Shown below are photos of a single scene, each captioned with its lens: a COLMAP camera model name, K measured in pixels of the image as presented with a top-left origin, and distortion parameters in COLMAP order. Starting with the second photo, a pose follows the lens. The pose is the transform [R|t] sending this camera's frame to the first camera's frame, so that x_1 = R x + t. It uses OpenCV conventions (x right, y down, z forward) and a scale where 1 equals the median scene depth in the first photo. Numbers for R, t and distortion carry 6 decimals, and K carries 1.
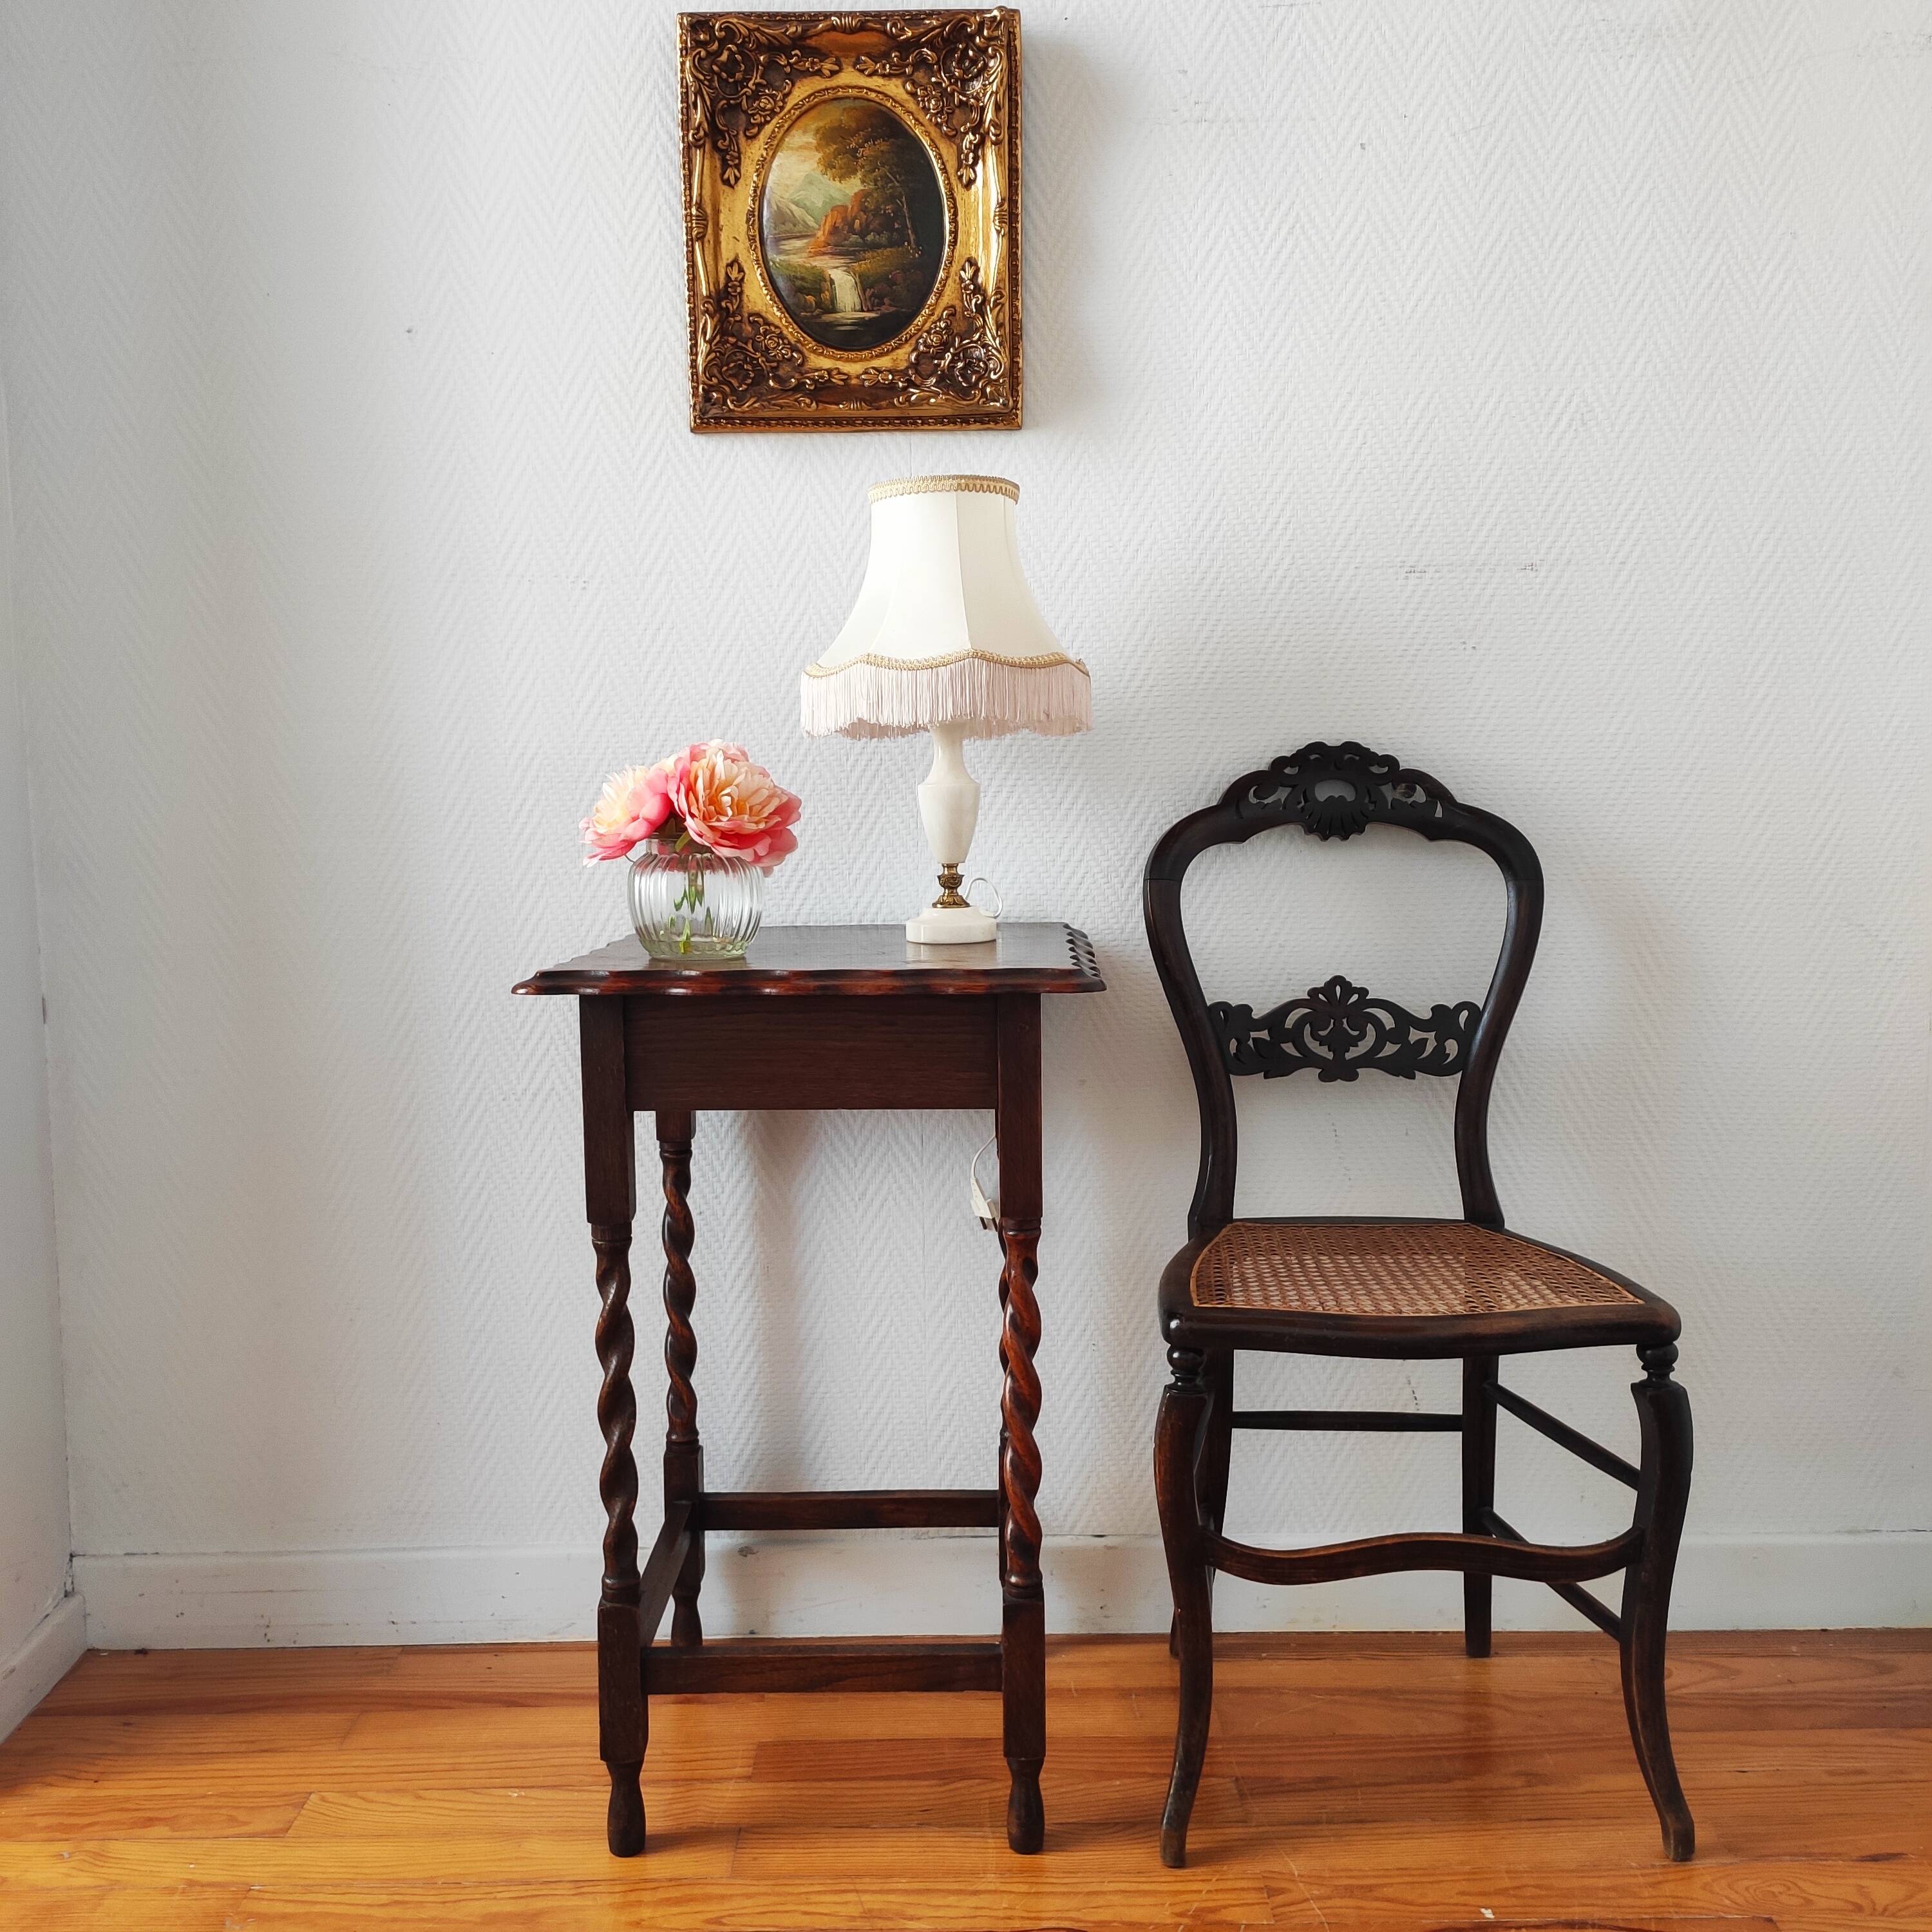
lens RADIAL K [[1935.8, 0, 966.6], [0, 1935.8, 943.7], [0, 0, 1]] dist [0.042785, 0.000000]
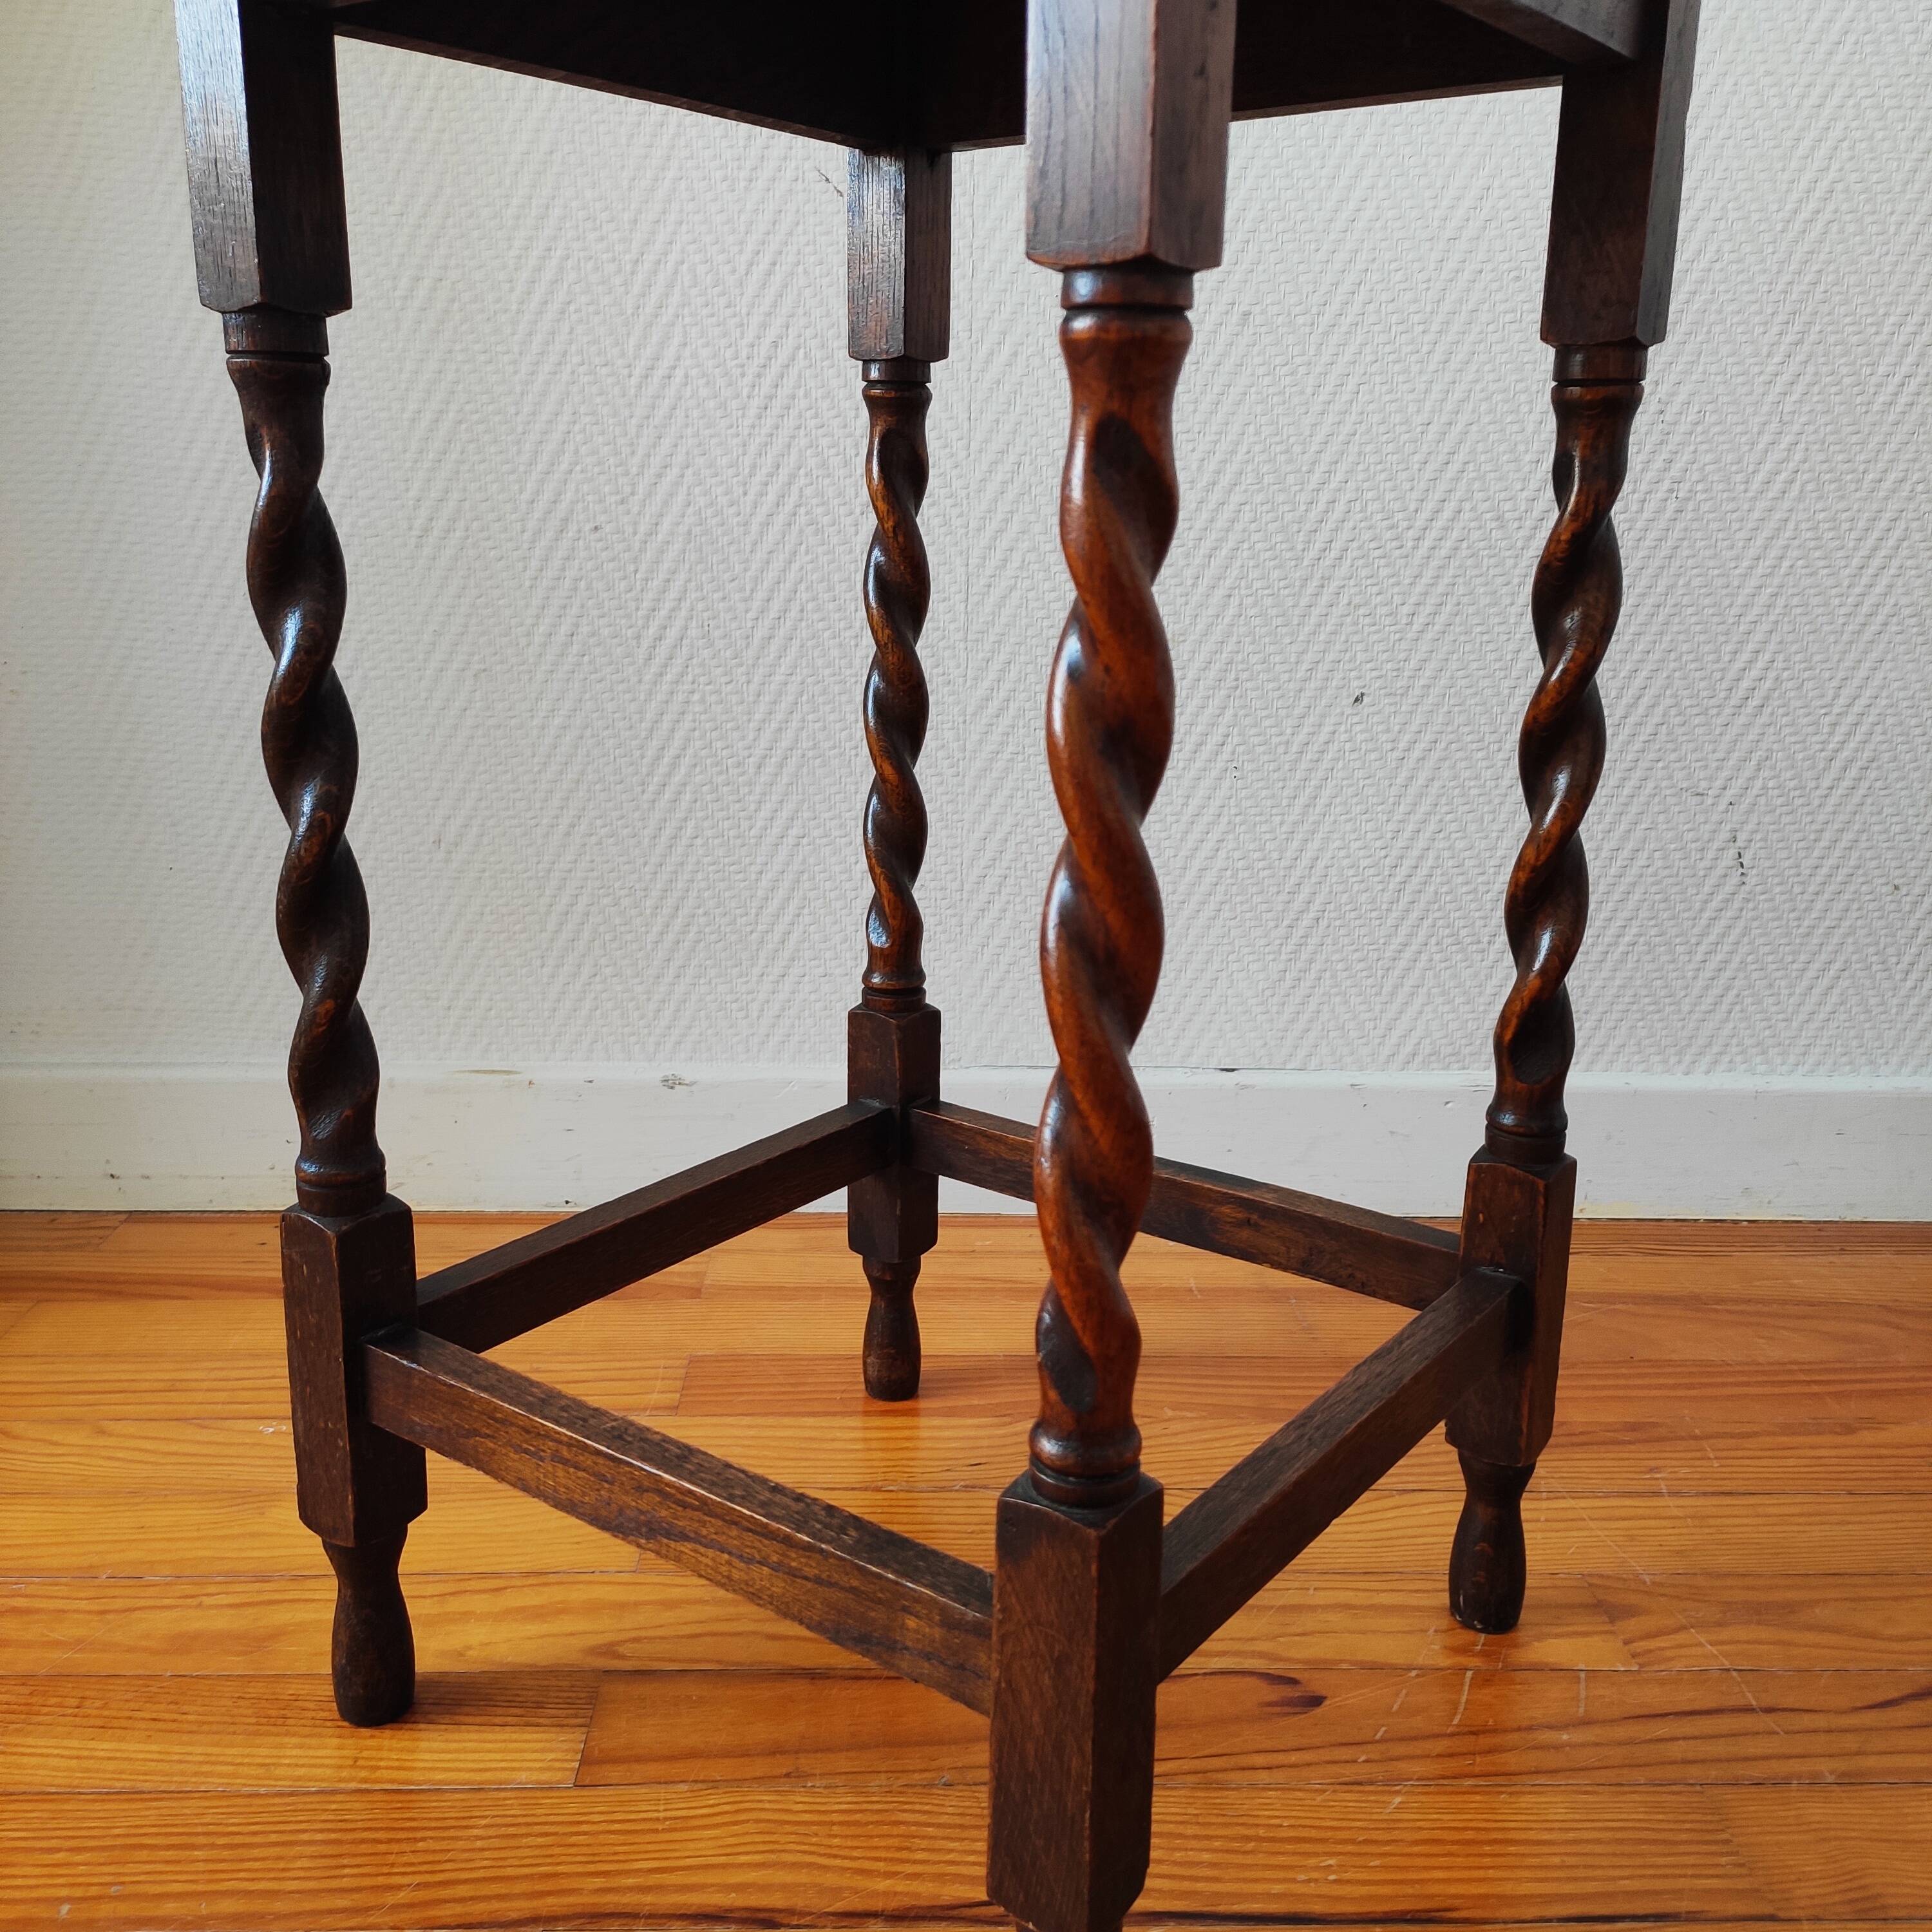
lens RADIAL K [[1935.8, 0, 971.8], [0, 1935.8, 961.5], [0, 0, 1]] dist [0.042785, 0.000000]
pose [[0.999260, 0.021765, 0.031704, -0.039121], [-0.026547, 0.986884, 0.159232, 0.180484], [-0.027822, -0.159955, 0.986732, 0.401933]]
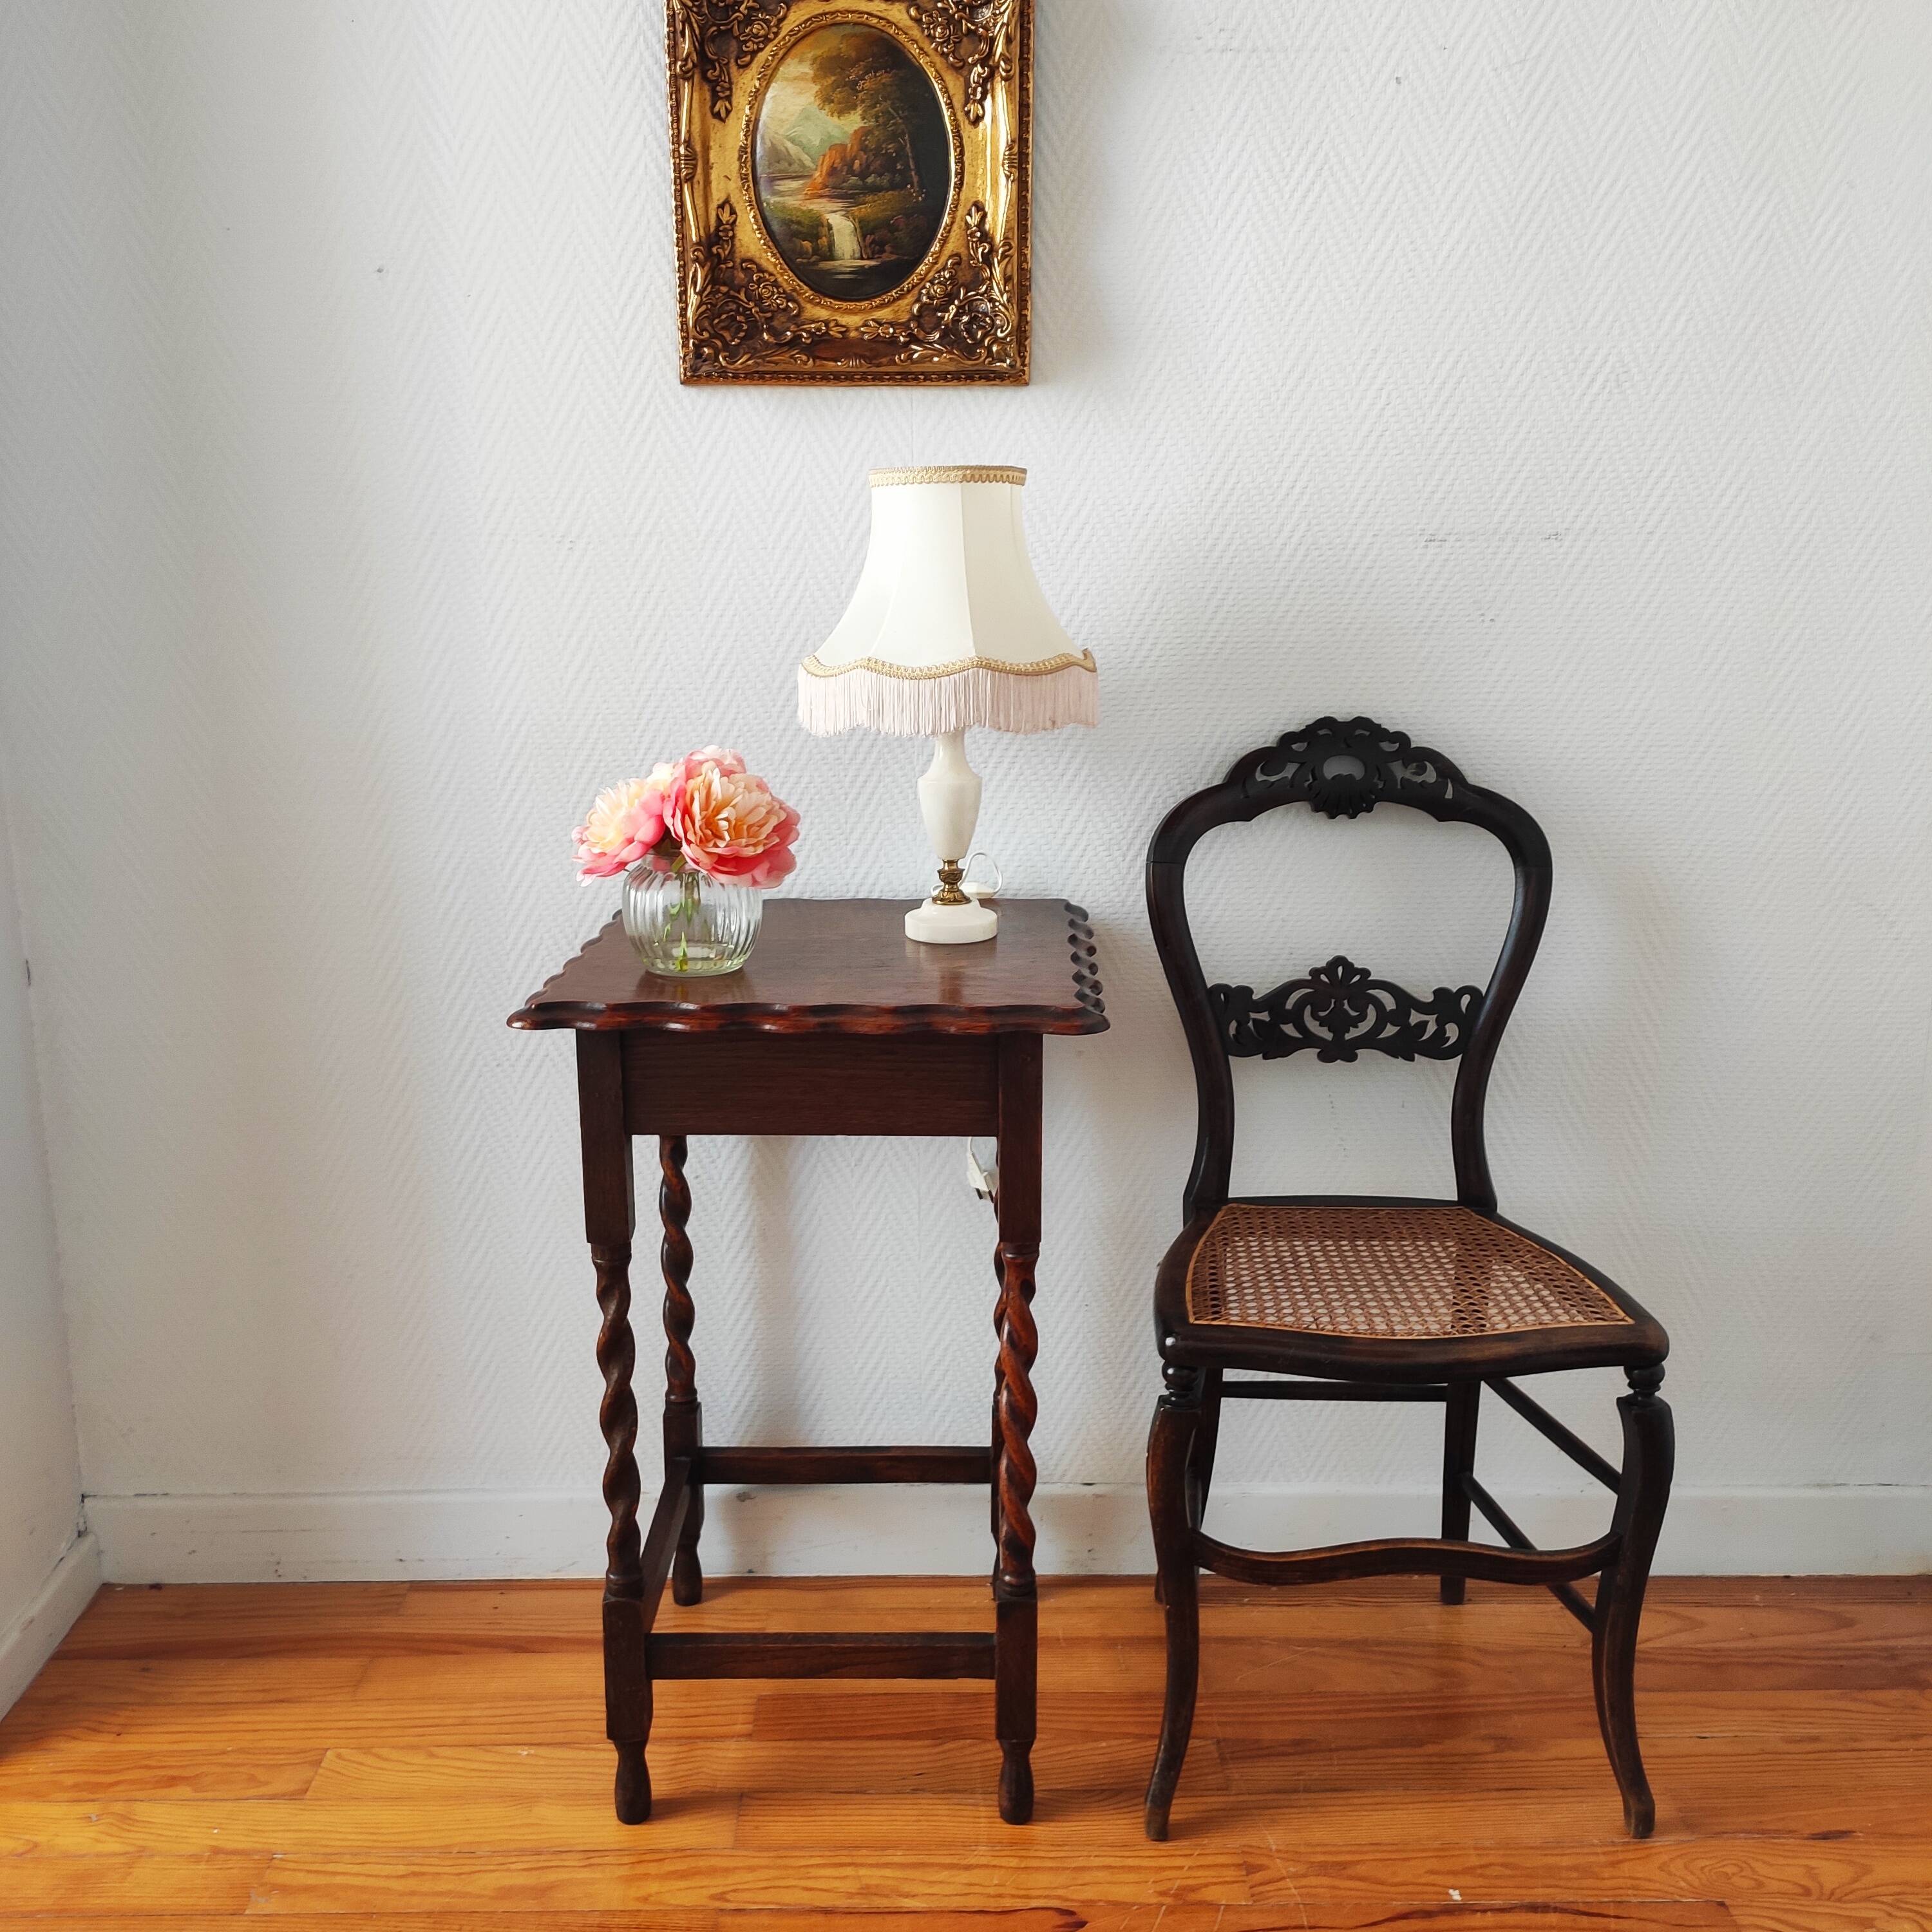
lens RADIAL K [[1935.8, 0, 967.8], [0, 1935.8, 951.8], [0, 0, 1]] dist [0.042785, 0.000000]
pose [[0.999920, 0.008868, 0.009001, -0.007599], [-0.009951, 0.991669, 0.128424, -0.111610], [-0.007787, -0.128503, 0.991679, 0.020796]]
